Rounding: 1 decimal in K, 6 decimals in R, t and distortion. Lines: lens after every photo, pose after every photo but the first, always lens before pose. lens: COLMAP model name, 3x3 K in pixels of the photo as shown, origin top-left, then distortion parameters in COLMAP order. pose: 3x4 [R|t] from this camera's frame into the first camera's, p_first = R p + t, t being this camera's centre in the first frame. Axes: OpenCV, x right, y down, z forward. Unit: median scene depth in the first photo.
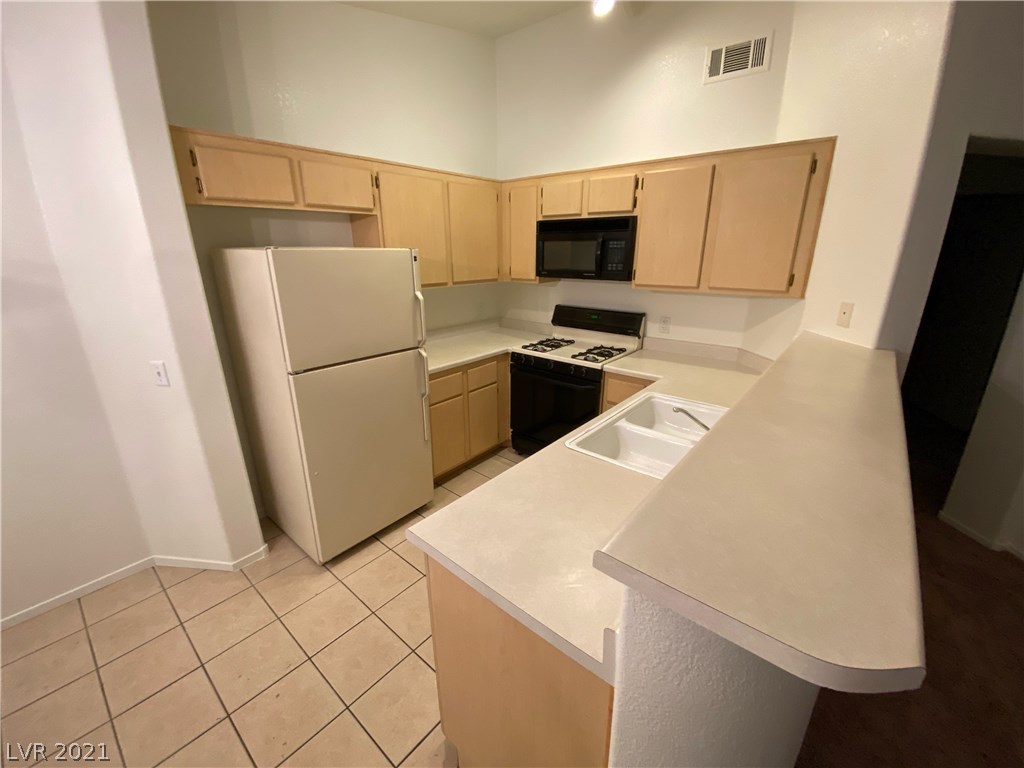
lens RADIAL K [[418.5, 0, 512.7], [0, 418.5, 387.6], [0, 0, 1]] dist [0.021652, -0.022006]
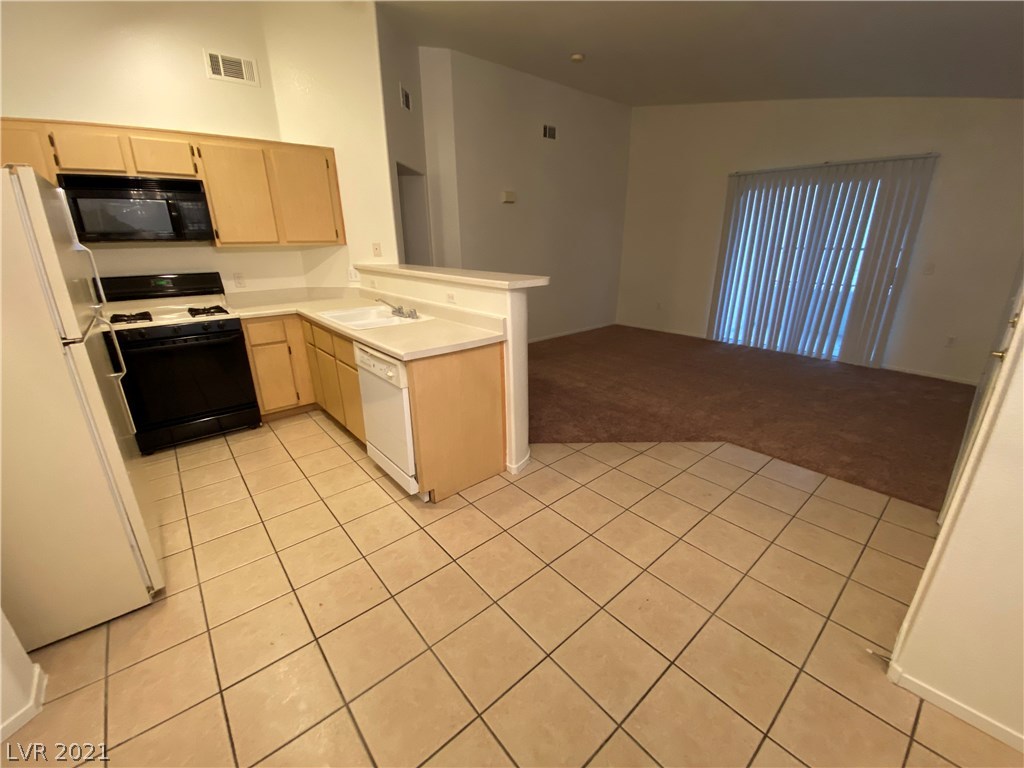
lens RADIAL K [[418.5, 0, 512.7], [0, 418.5, 387.6], [0, 0, 1]] dist [0.021652, -0.022006]
pose [[0.166858, -0.323577, 0.931373, -0.810318], [0.321625, 0.910809, 0.258813, 0.073780], [-0.932049, 0.256368, 0.256046, 0.084164]]
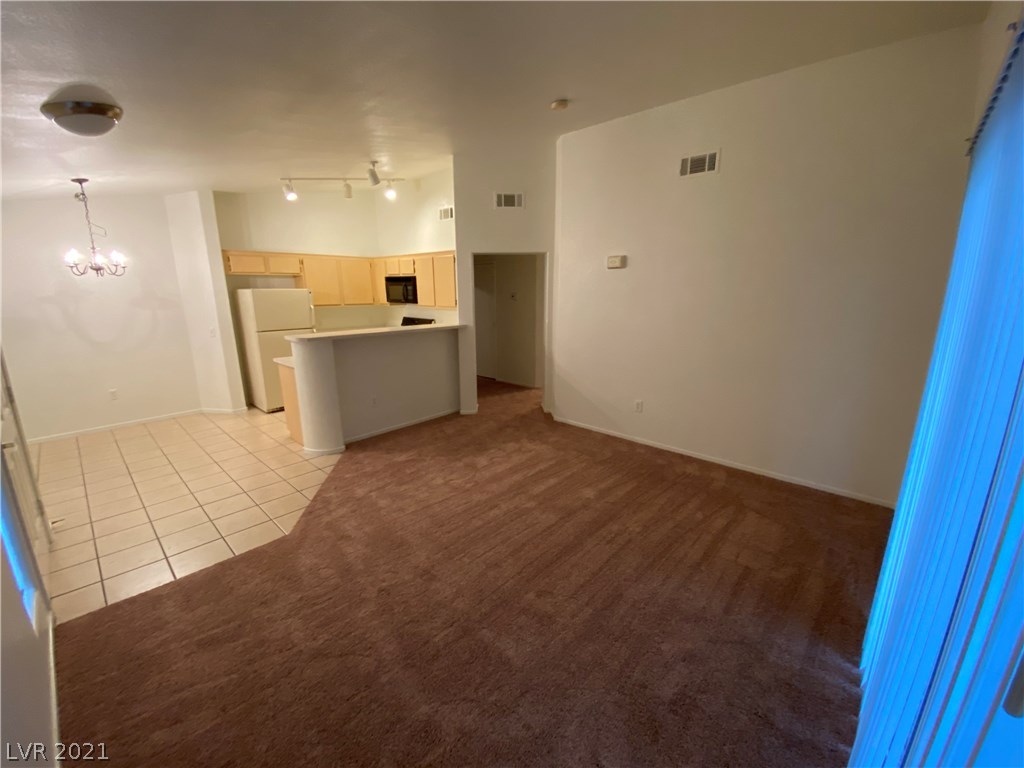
lens RADIAL K [[418.5, 0, 512.7], [0, 418.5, 387.6], [0, 0, 1]] dist [0.021652, -0.022006]
pose [[0.998788, 0.014497, -0.047041, 0.968472], [-0.018491, 0.996158, -0.085601, 0.398747], [0.045619, 0.086367, 0.995218, -1.241417]]
